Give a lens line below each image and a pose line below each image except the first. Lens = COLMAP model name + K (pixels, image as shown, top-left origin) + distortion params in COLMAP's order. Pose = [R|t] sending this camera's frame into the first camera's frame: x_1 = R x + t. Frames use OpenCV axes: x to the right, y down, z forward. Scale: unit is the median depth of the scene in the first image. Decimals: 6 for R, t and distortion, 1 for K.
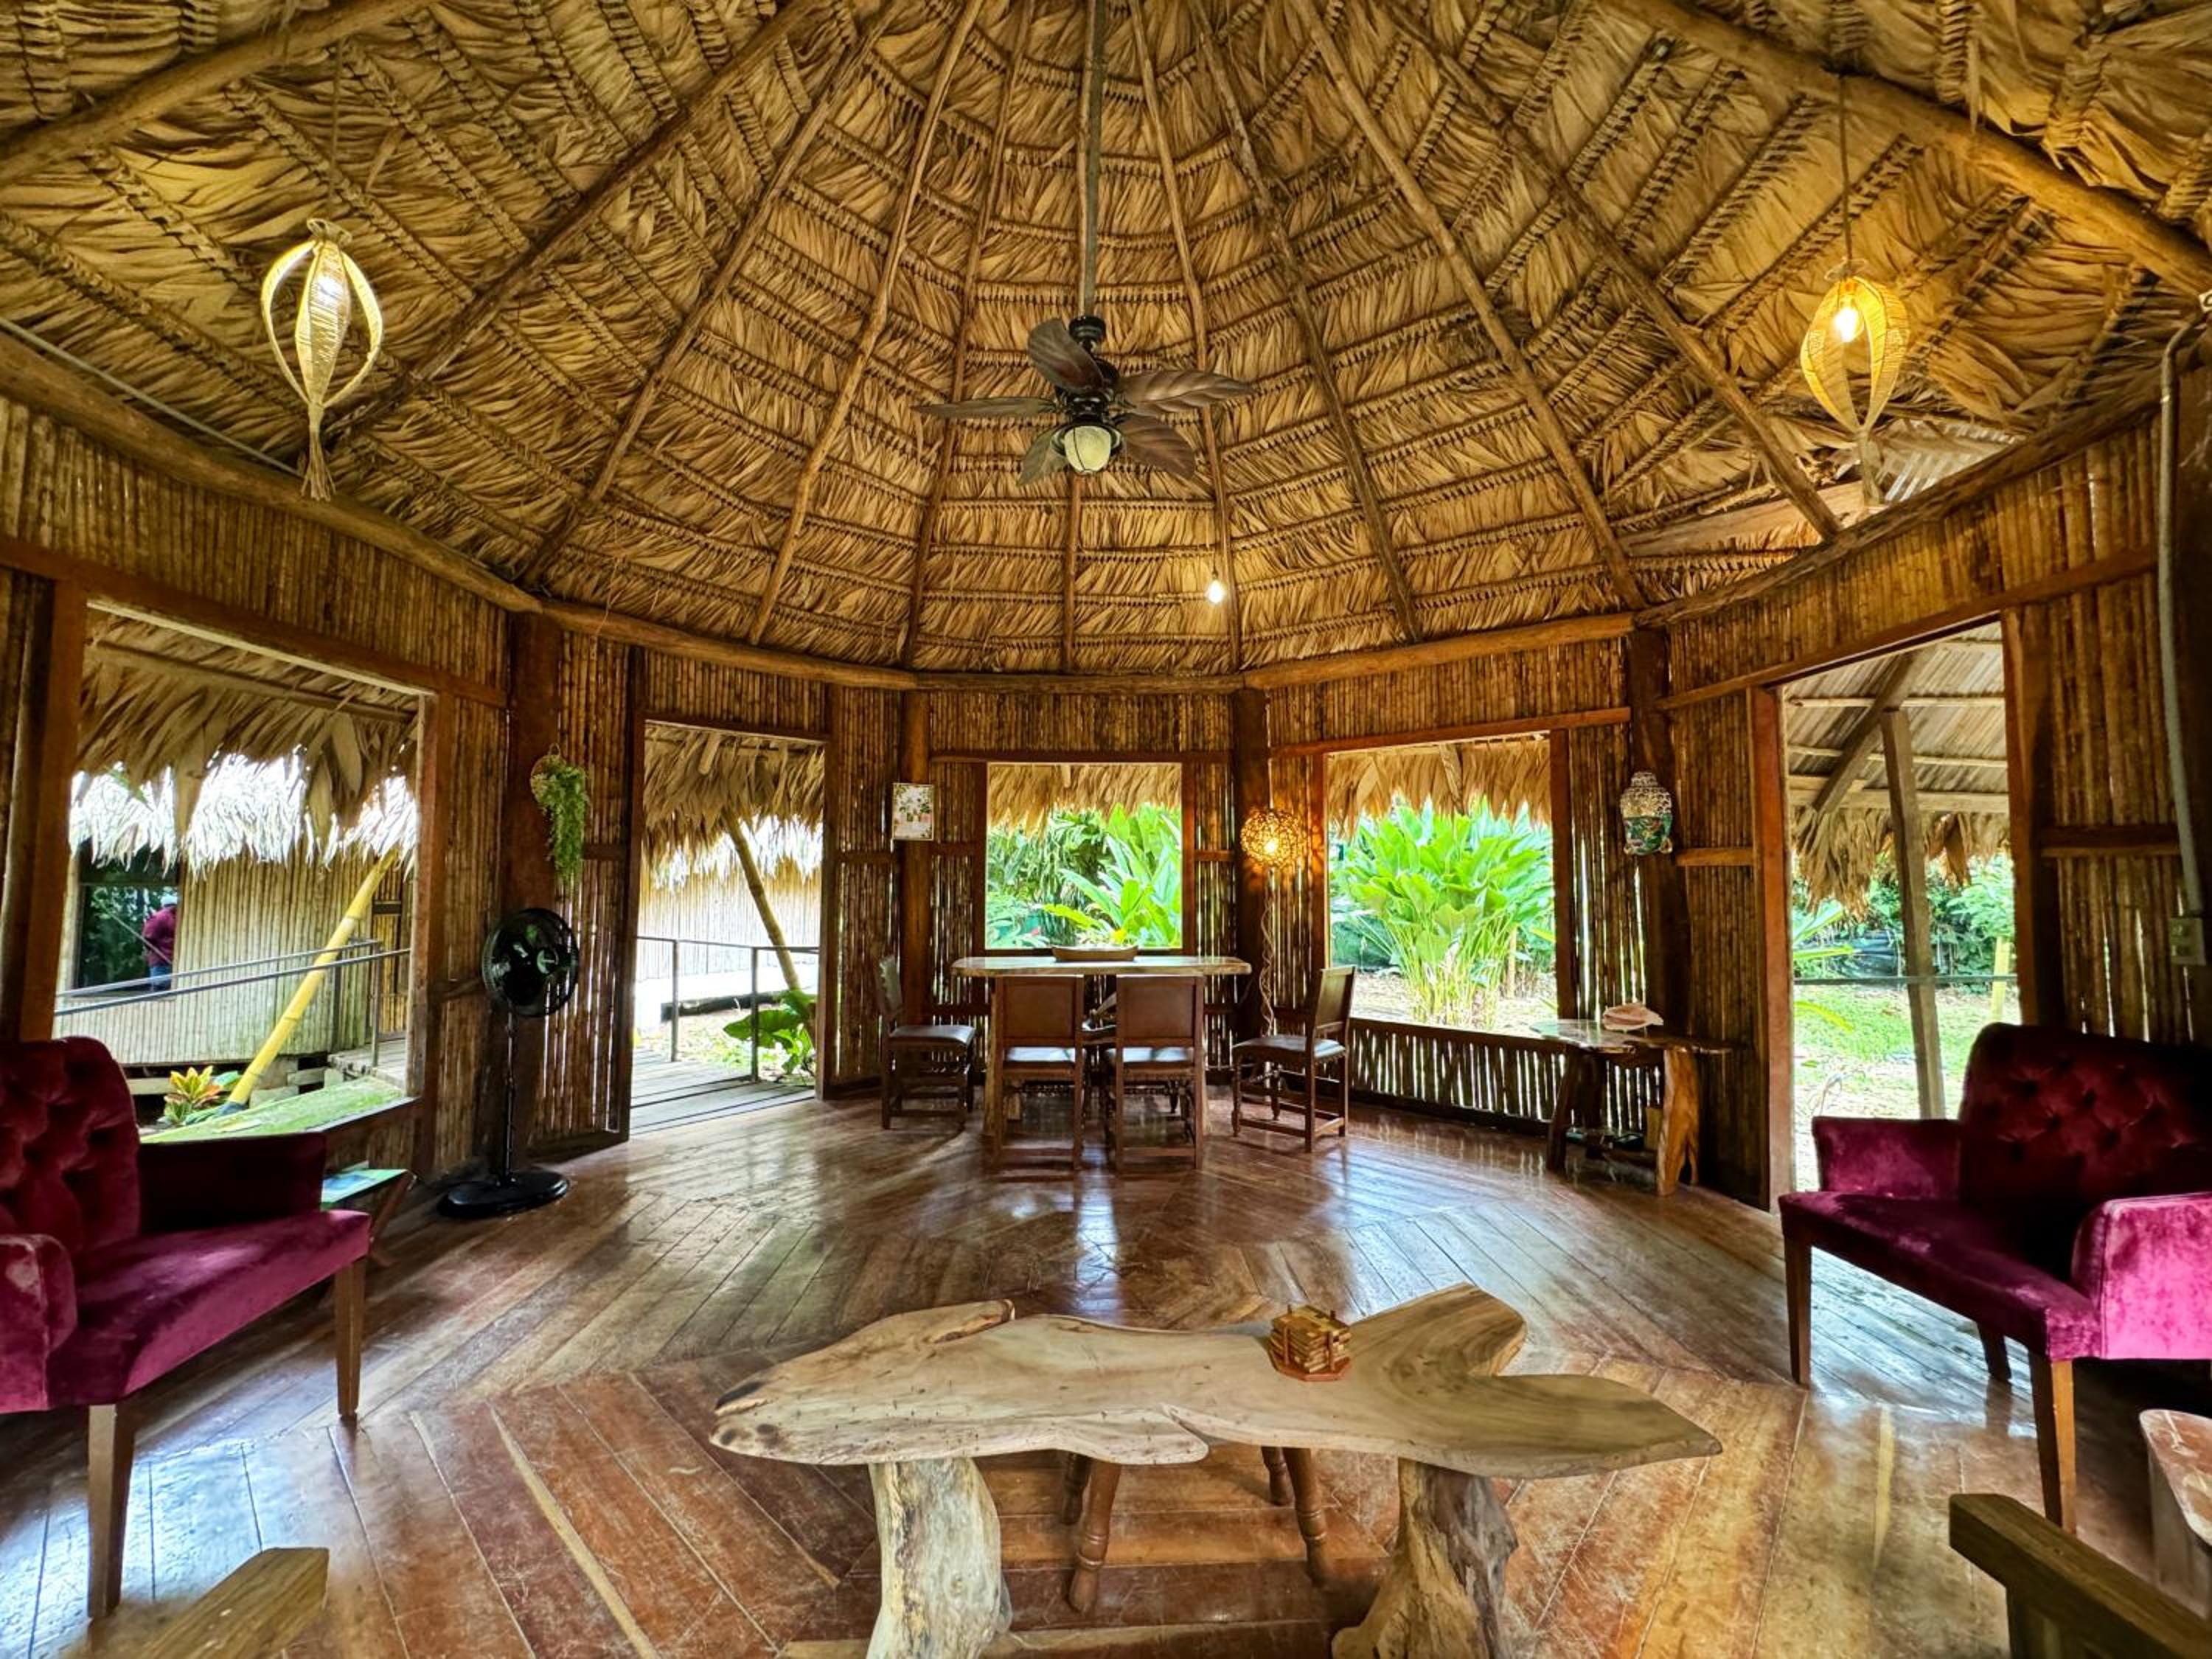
lens RADIAL K [[895.0, 0, 1106.0], [0, 895.0, 829.5], [0, 0, 1]] dist [0.001499, 0.000054]
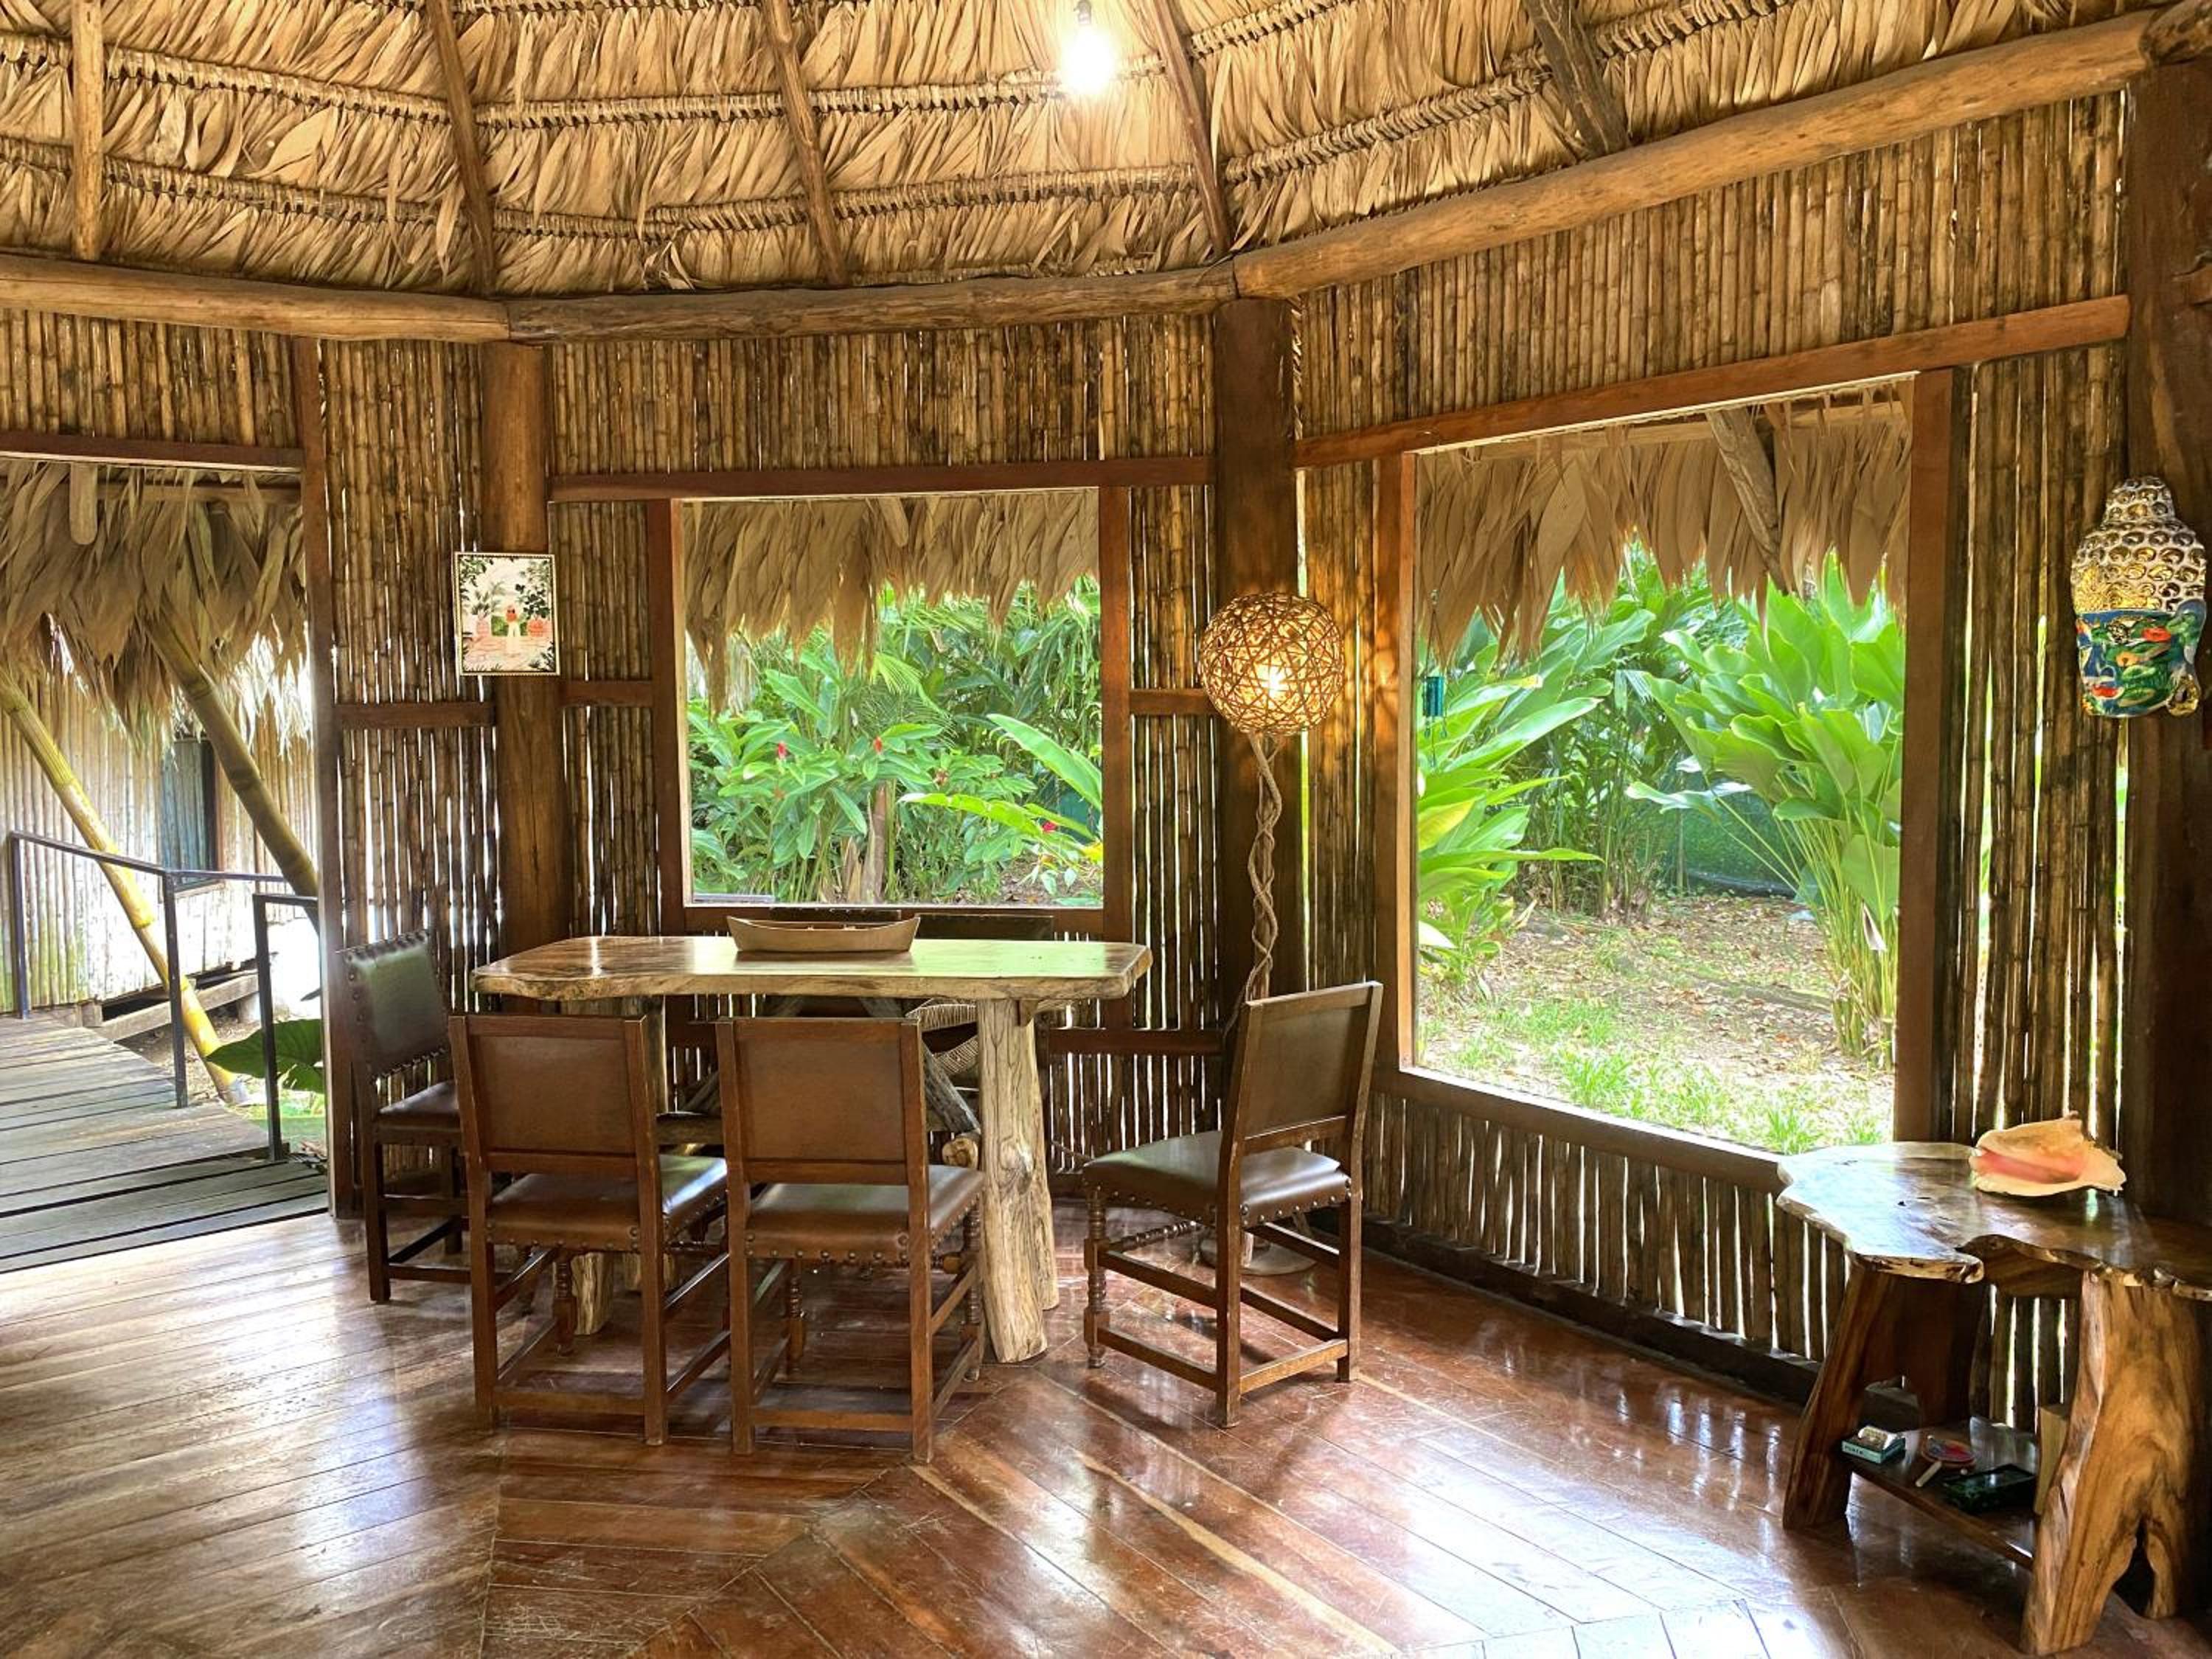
lens RADIAL K [[1709.0, 0, 1106.0], [0, 1709.0, 829.5], [0, 0, 1]] dist [0.000101, 0.002638]
pose [[0.980469, 0.006256, -0.196574, 0.265882], [0.020699, 0.990661, 0.134768, -0.022405], [0.195582, -0.136205, 0.971183, 0.196332]]
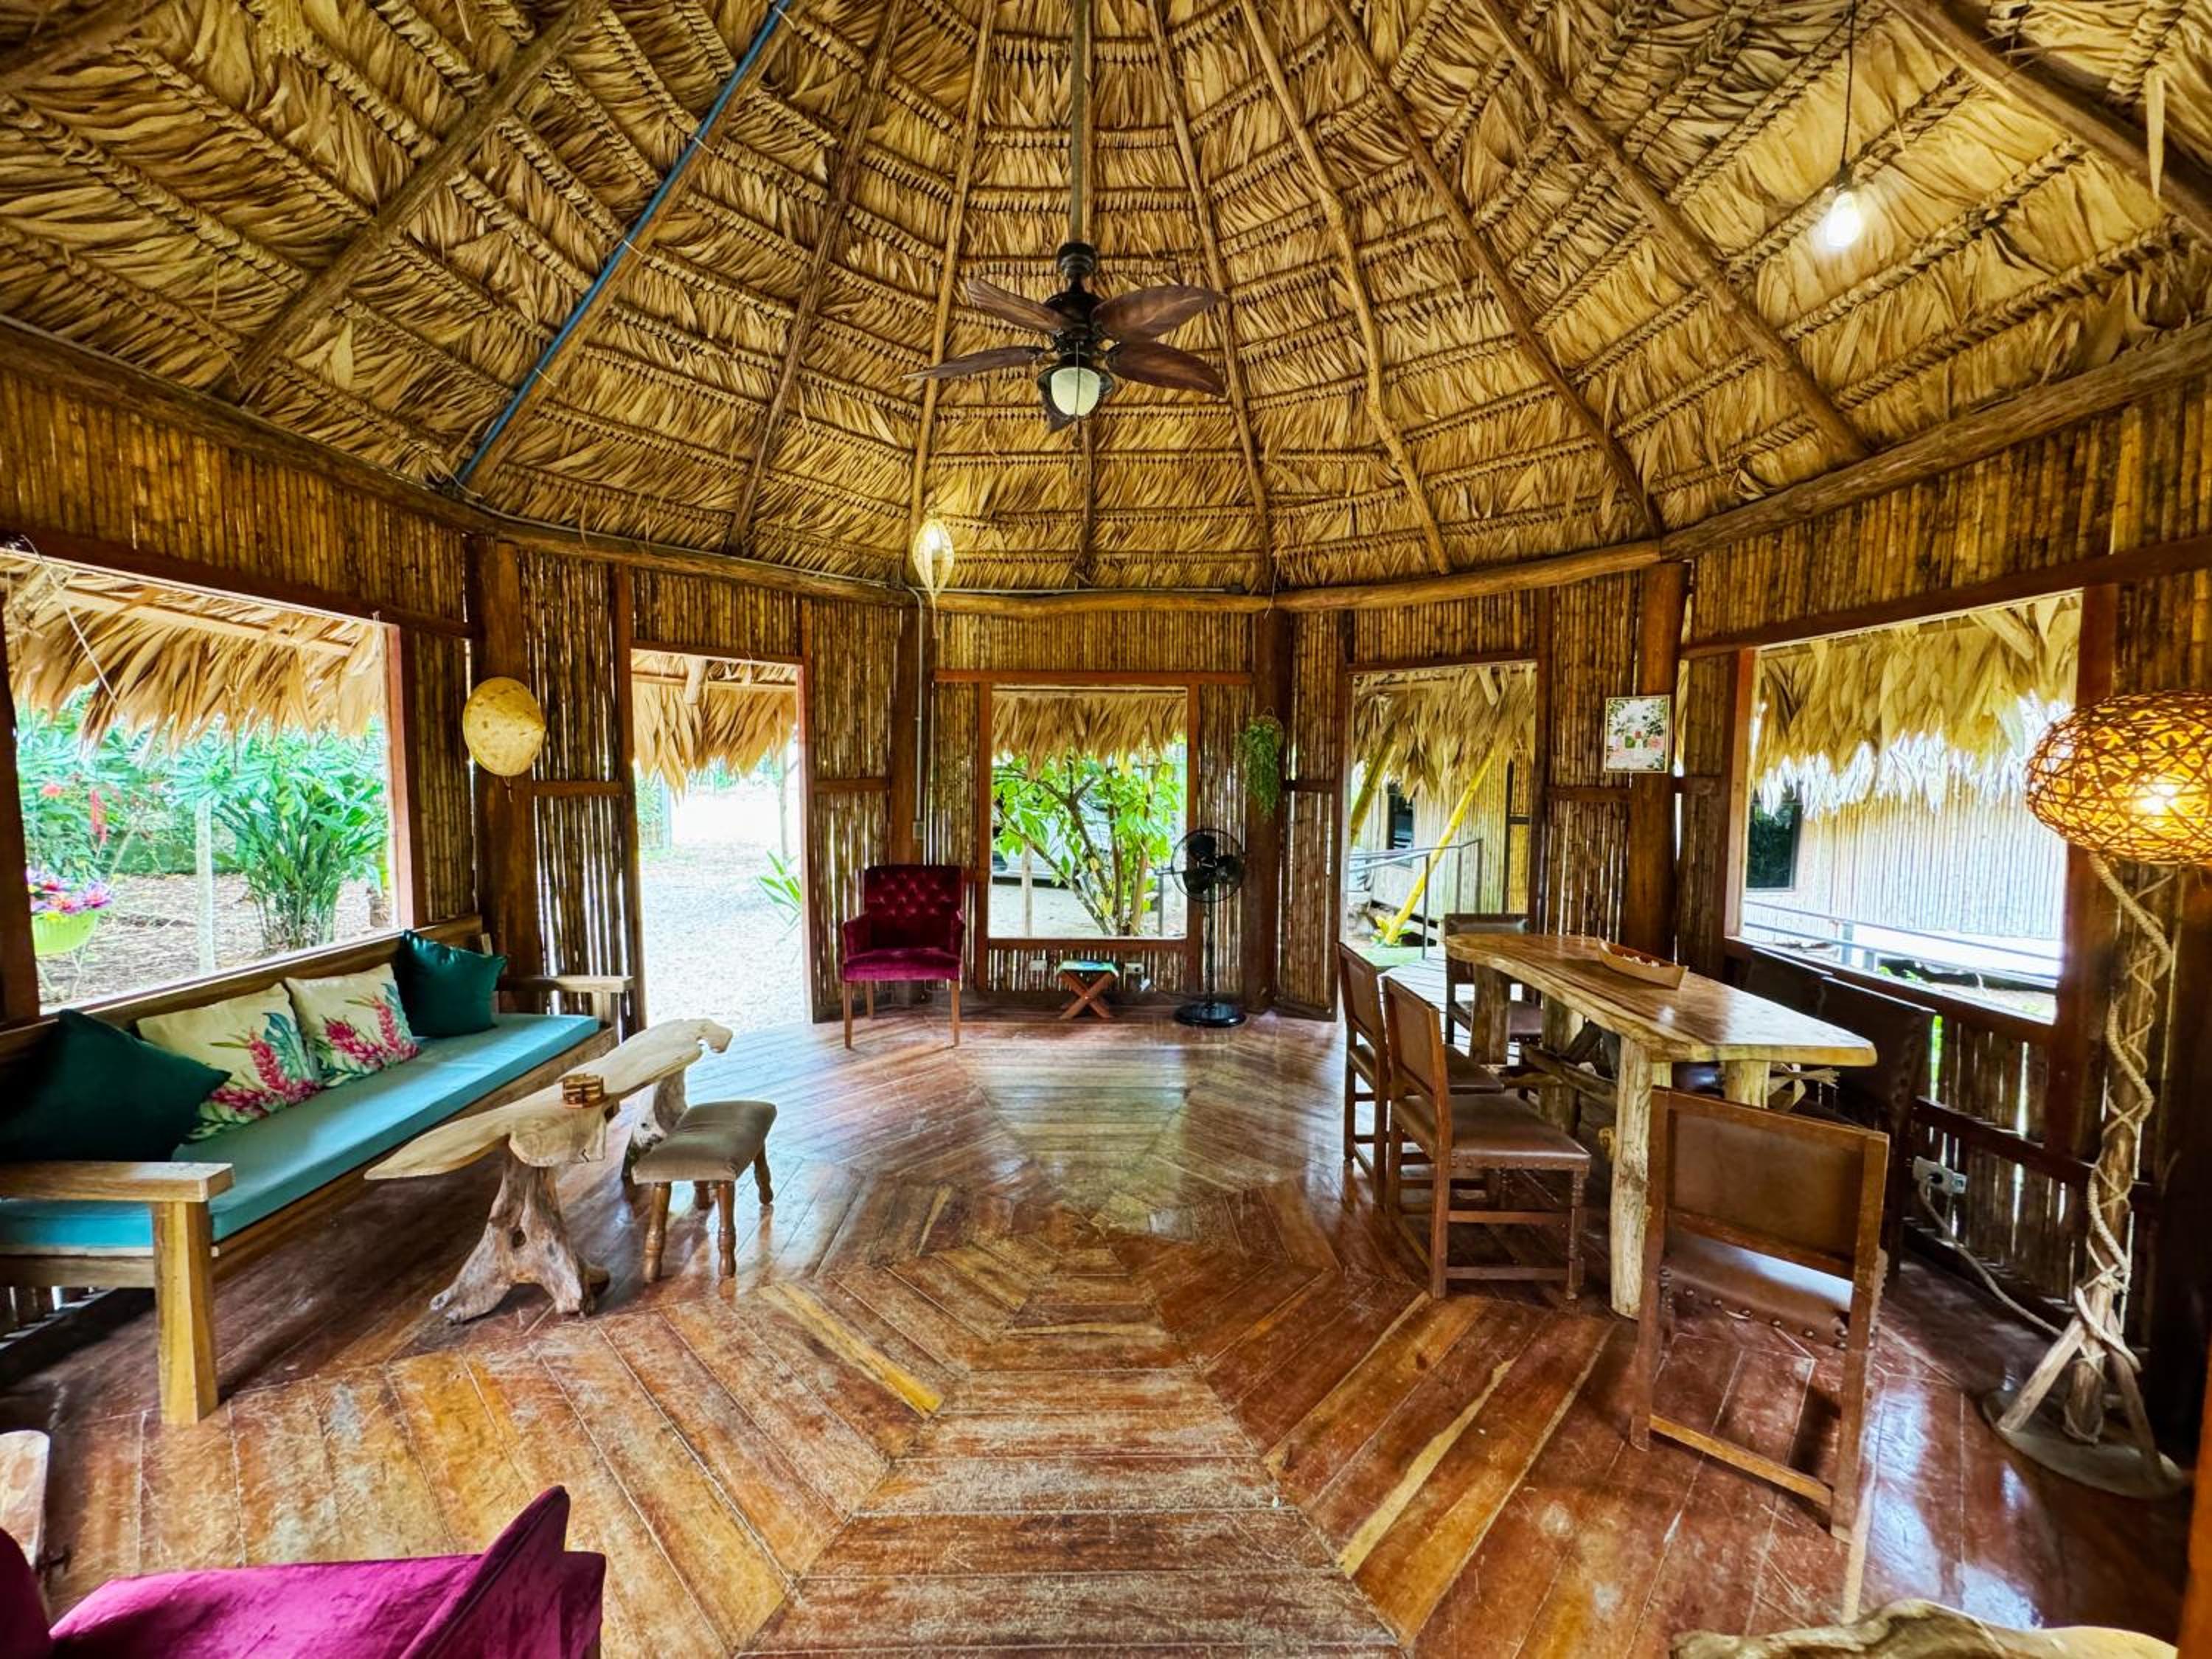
lens RADIAL K [[895.0, 0, 1106.0], [0, 895.0, 829.5], [0, 0, 1]] dist [0.001499, 0.000054]
pose [[-0.019258, 0.066885, -0.997575, 0.550196], [0.041359, 0.996959, 0.066045, -0.008330], [0.998959, -0.039987, -0.021965, 0.587964]]
